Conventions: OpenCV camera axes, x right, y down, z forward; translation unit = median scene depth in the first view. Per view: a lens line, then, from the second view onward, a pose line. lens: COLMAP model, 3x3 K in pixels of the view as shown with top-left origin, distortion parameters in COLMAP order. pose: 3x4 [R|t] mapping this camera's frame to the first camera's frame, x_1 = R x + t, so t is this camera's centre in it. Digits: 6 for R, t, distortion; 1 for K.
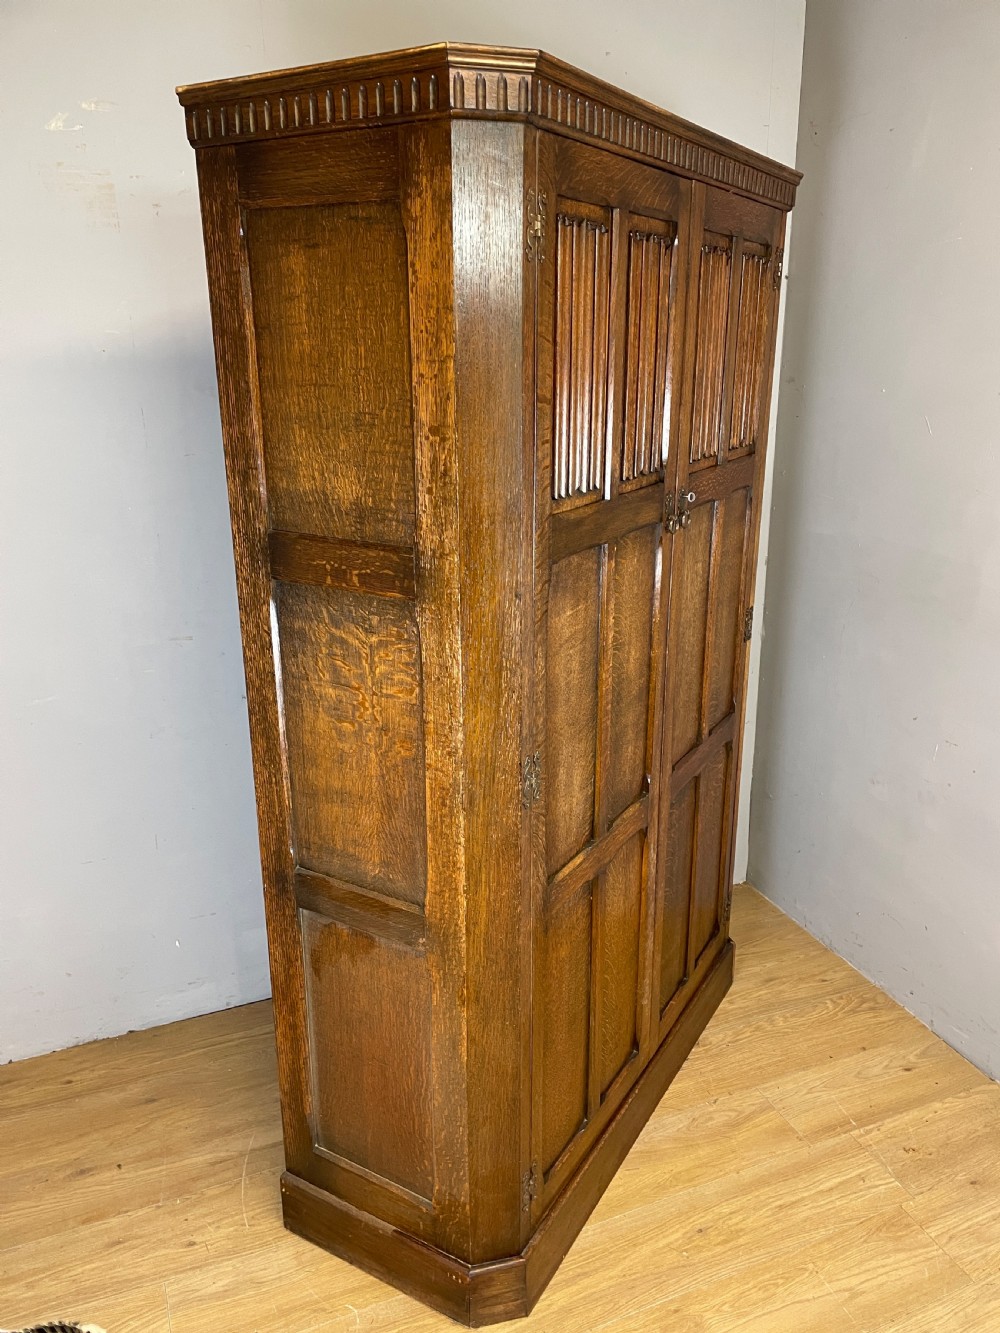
lens RADIAL K [[1001.5, 0, 506.2], [0, 1001.5, 681.4], [0, 0, 1]] dist [0.096470, -0.120753]
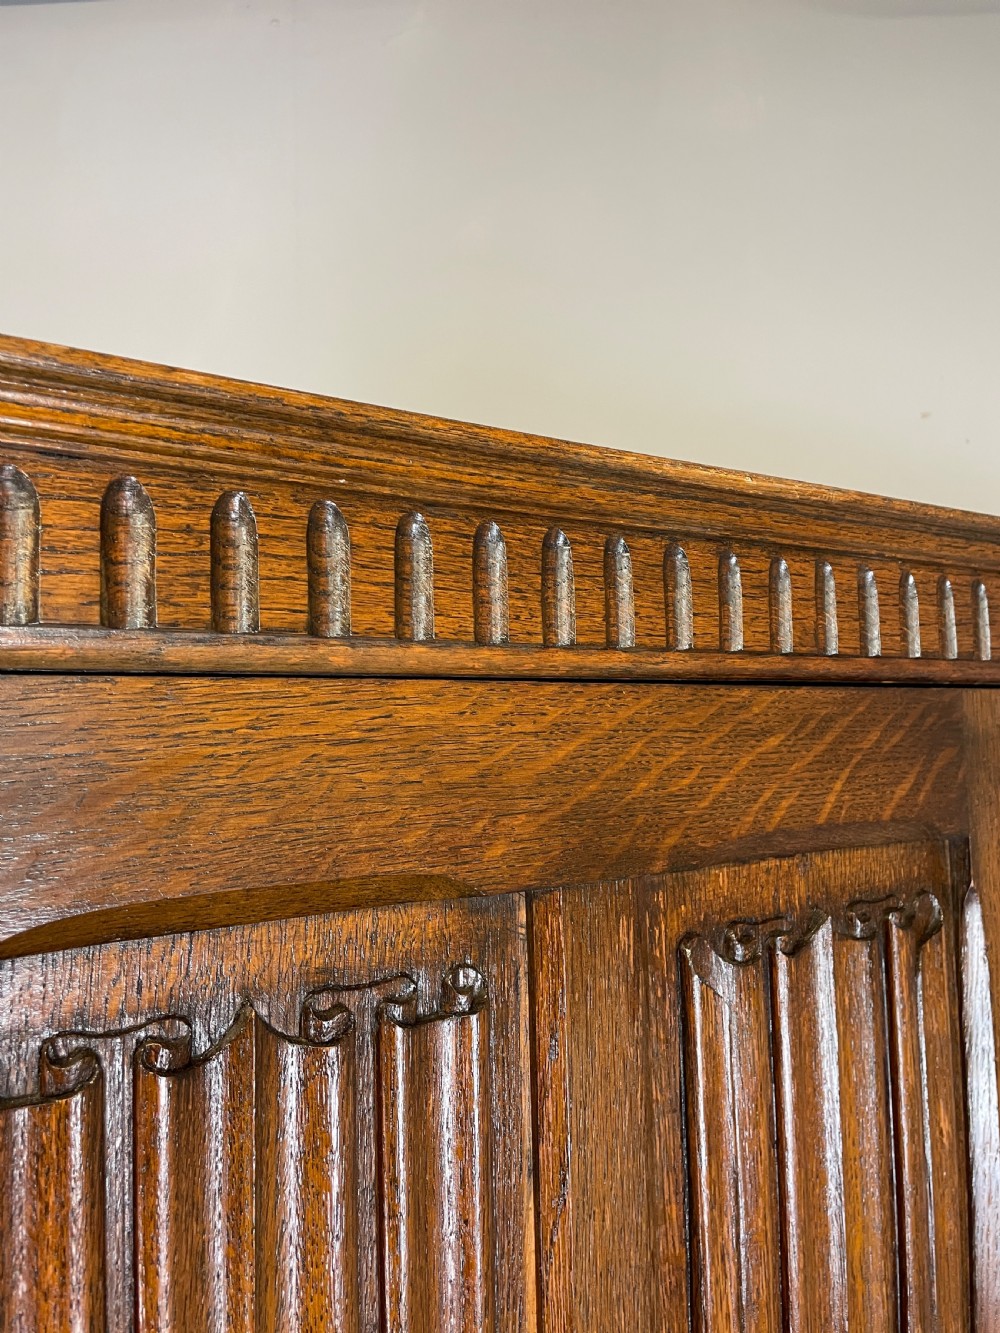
lens RADIAL K [[998.3, 0, 507.5], [0, 998.3, 660.7], [0, 0, 1]] dist [0.092926, -0.113509]
pose [[0.906994, -0.044410, -0.418795, 0.188693], [-0.117933, 0.927856, -0.353802, -0.422083], [0.404294, 0.370286, 0.836322, 0.775719]]
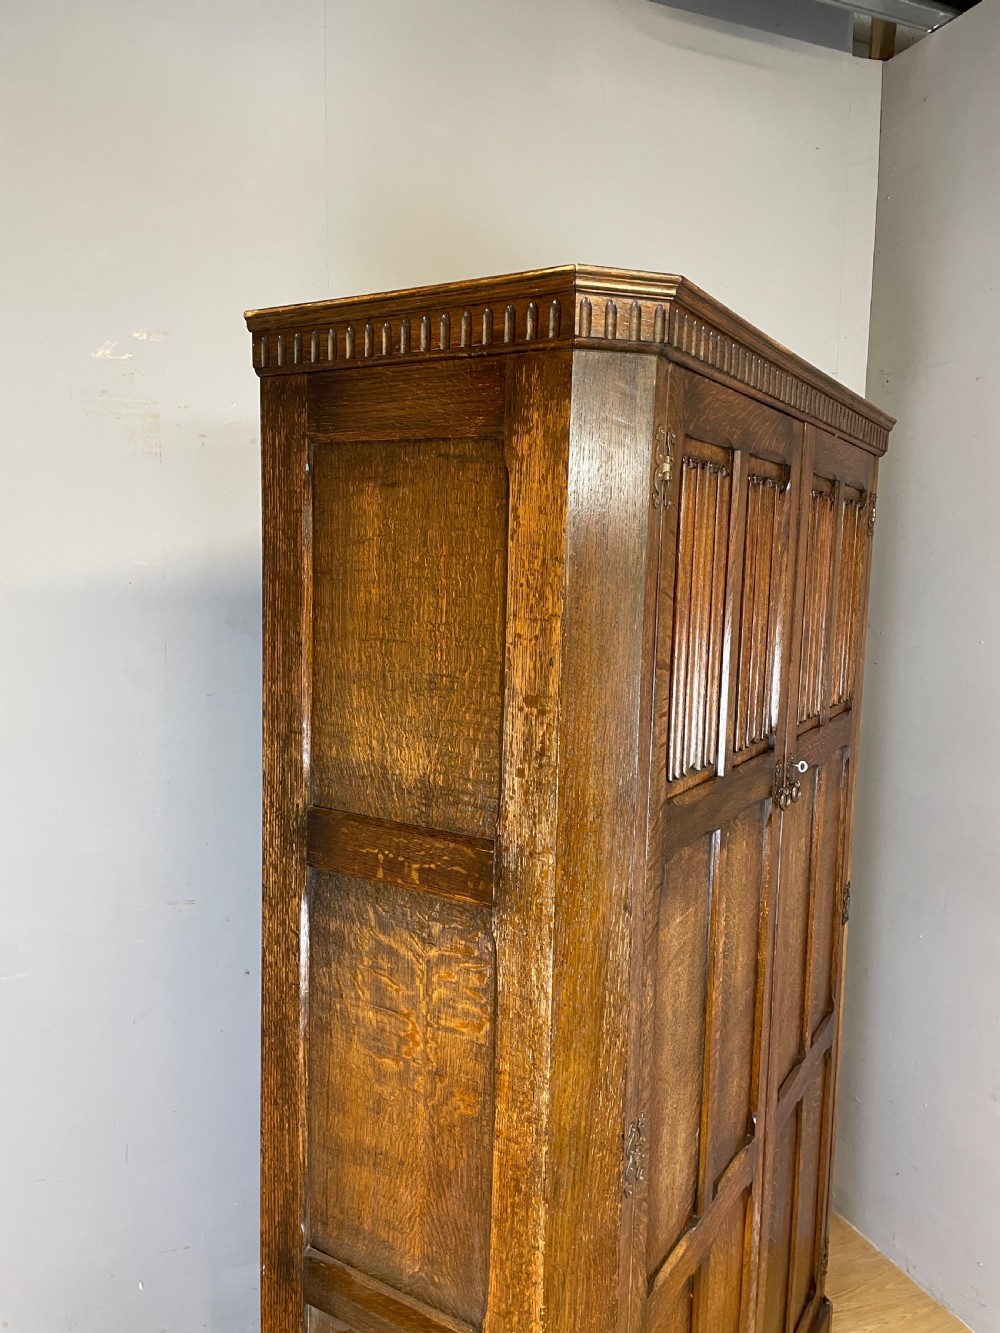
lens RADIAL K [[1001.2, 0, 485.7], [0, 1001.2, 677.2], [0, 0, 1]] dist [0.102450, -0.138935]
pose [[0.999444, 0.027546, -0.018805, -0.081933], [-0.030852, 0.977760, -0.207446, -0.089315], [0.012672, 0.207910, 0.978066, 0.191753]]
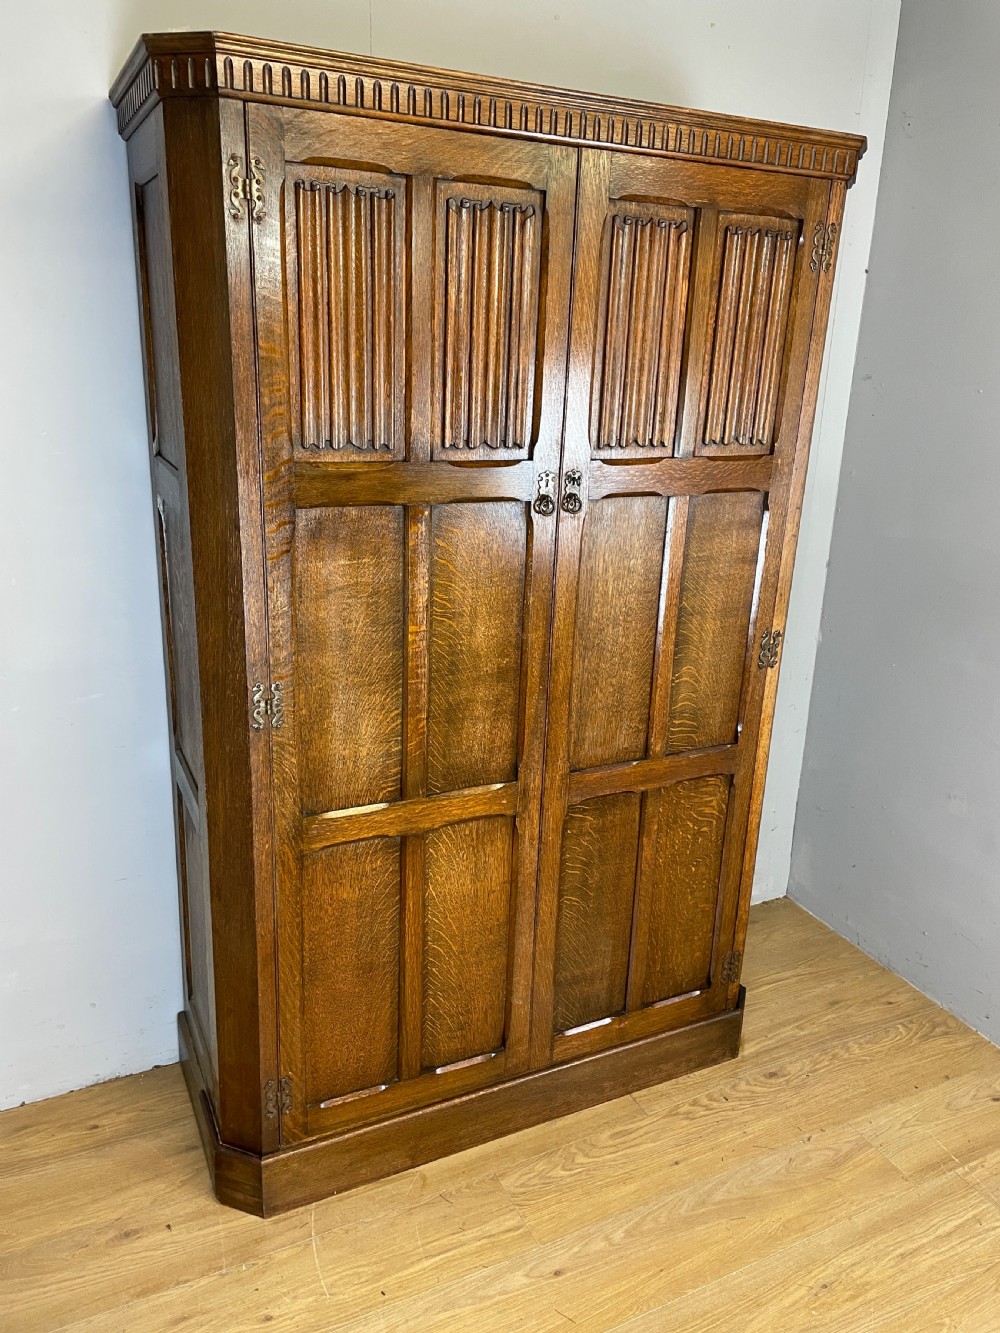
lens RADIAL K [[998.3, 0, 507.5], [0, 998.3, 660.7], [0, 0, 1]] dist [0.092926, -0.113509]
pose [[0.834888, 0.204045, -0.511203, 0.792102], [-0.217809, 0.975412, 0.033611, -0.042466], [0.505492, 0.083284, 0.858803, 0.207345]]
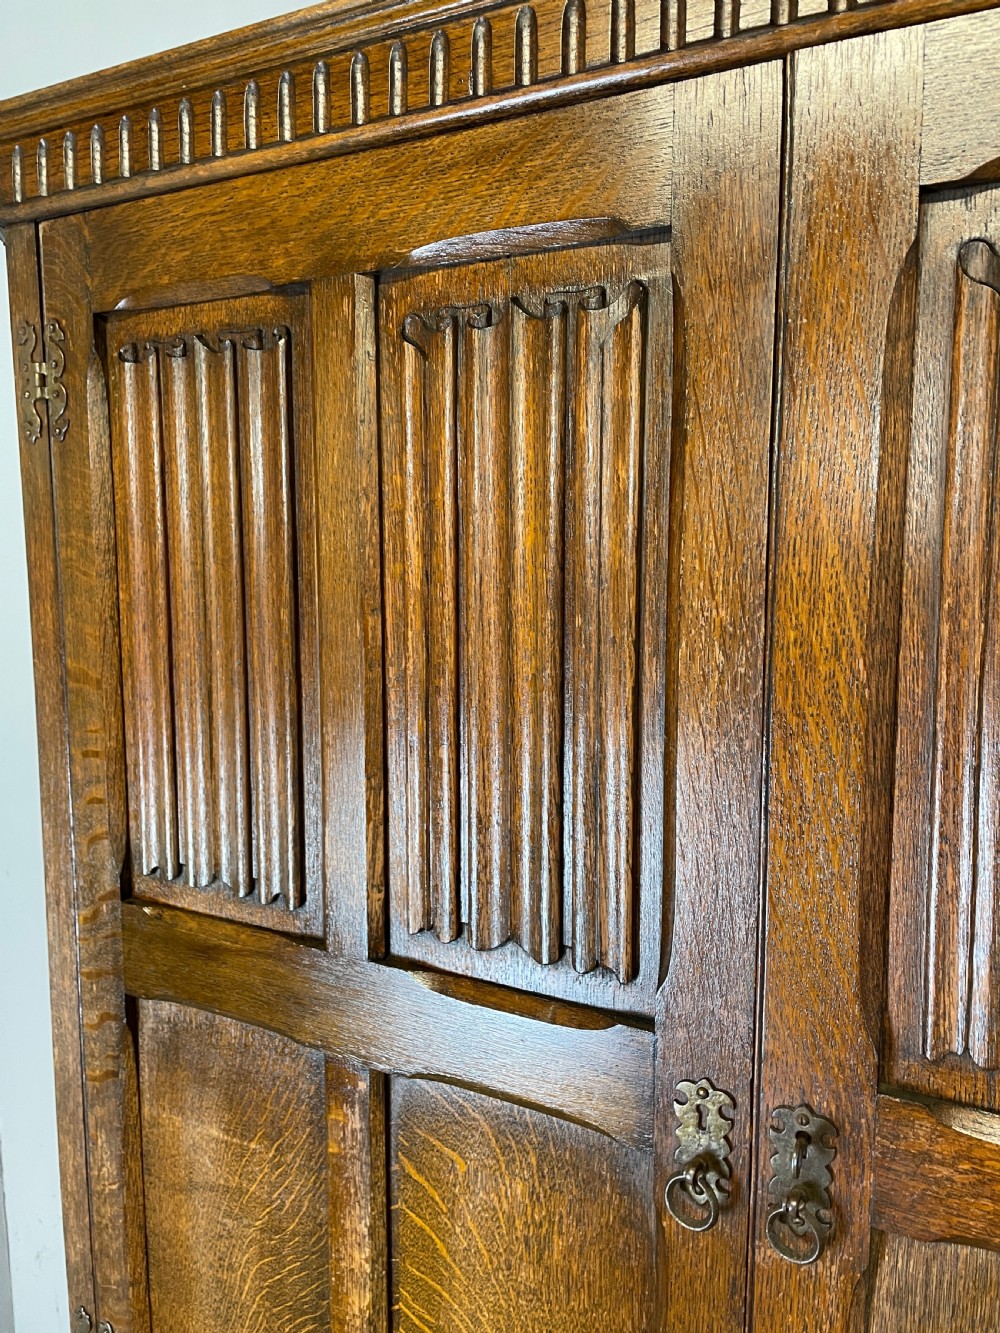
lens RADIAL K [[1009.3, 0, 502.7], [0, 1009.3, 659.7], [0, 0, 1]] dist [0.096154, -0.128114]
pose [[0.035902, 0.120420, -0.992074, 0.529772], [-0.321456, 0.941346, 0.102629, -0.378560], [0.946244, 0.315223, 0.072506, 1.065071]]
